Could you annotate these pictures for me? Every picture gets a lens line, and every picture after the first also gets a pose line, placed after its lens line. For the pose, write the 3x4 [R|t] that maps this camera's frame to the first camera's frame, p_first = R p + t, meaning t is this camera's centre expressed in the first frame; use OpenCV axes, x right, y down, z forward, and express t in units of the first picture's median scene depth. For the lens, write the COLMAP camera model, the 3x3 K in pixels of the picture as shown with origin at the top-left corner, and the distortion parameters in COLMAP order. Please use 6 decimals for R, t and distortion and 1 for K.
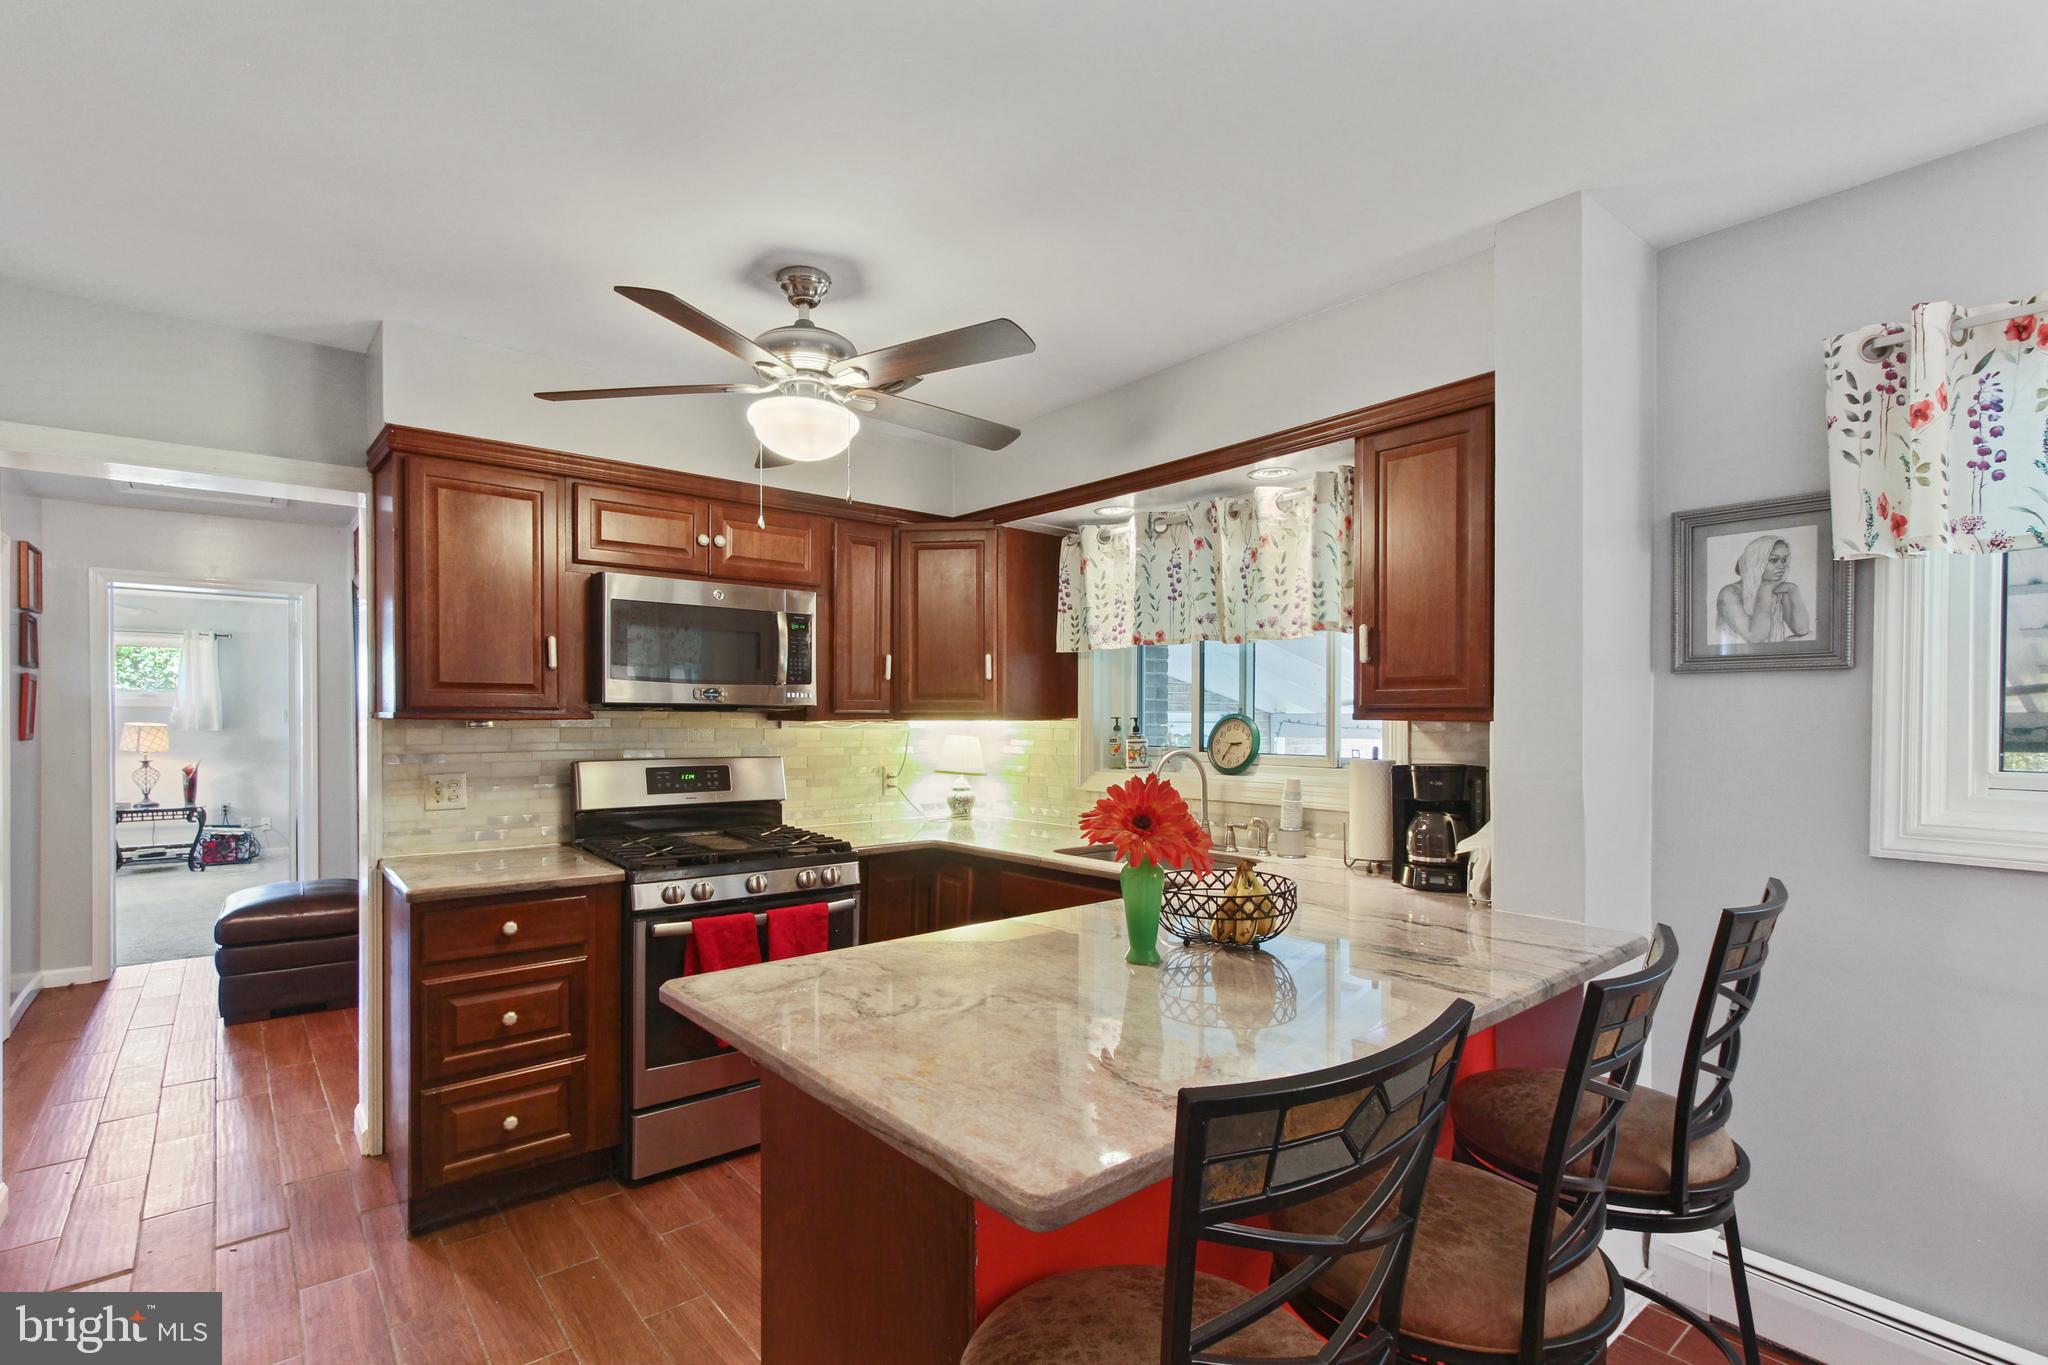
lens RADIAL K [[918.1, 0, 1002.0], [0, 918.1, 711.1], [0, 0, 1]] dist [-0.000777, -0.000141]
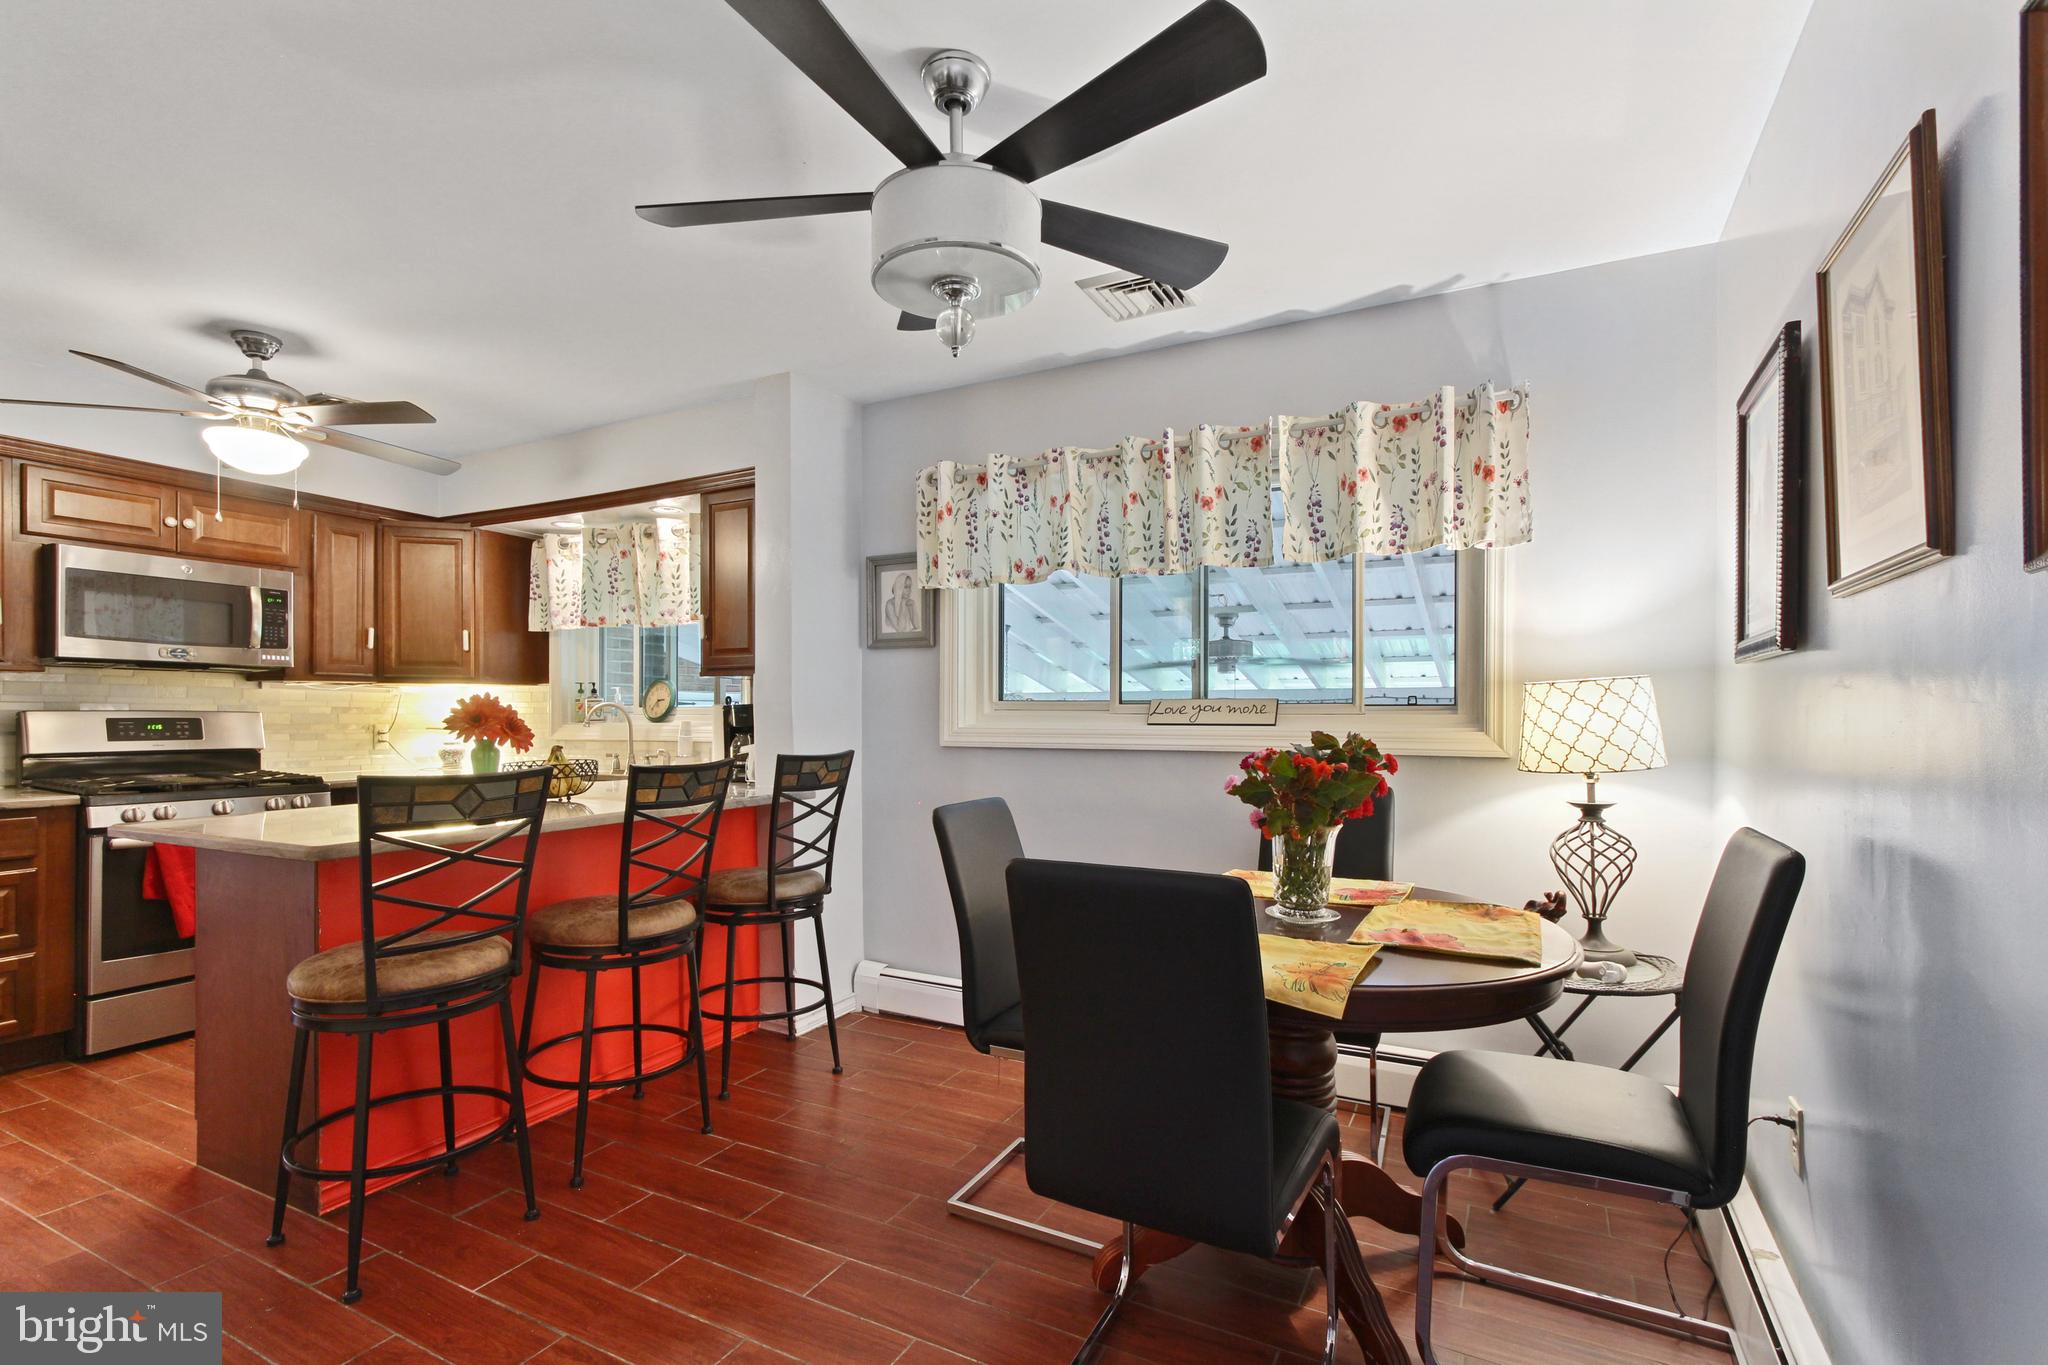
lens RADIAL K [[947.8, 0, 1029.9], [0, 947.8, 714.2], [0, 0, 1]] dist [0.000100, 0.005392]
pose [[0.925339, 0.002918, 0.379130, 0.227921], [-0.002155, 0.999995, -0.002439, 0.059248], [-0.379135, 0.001440, 0.925340, -0.535300]]
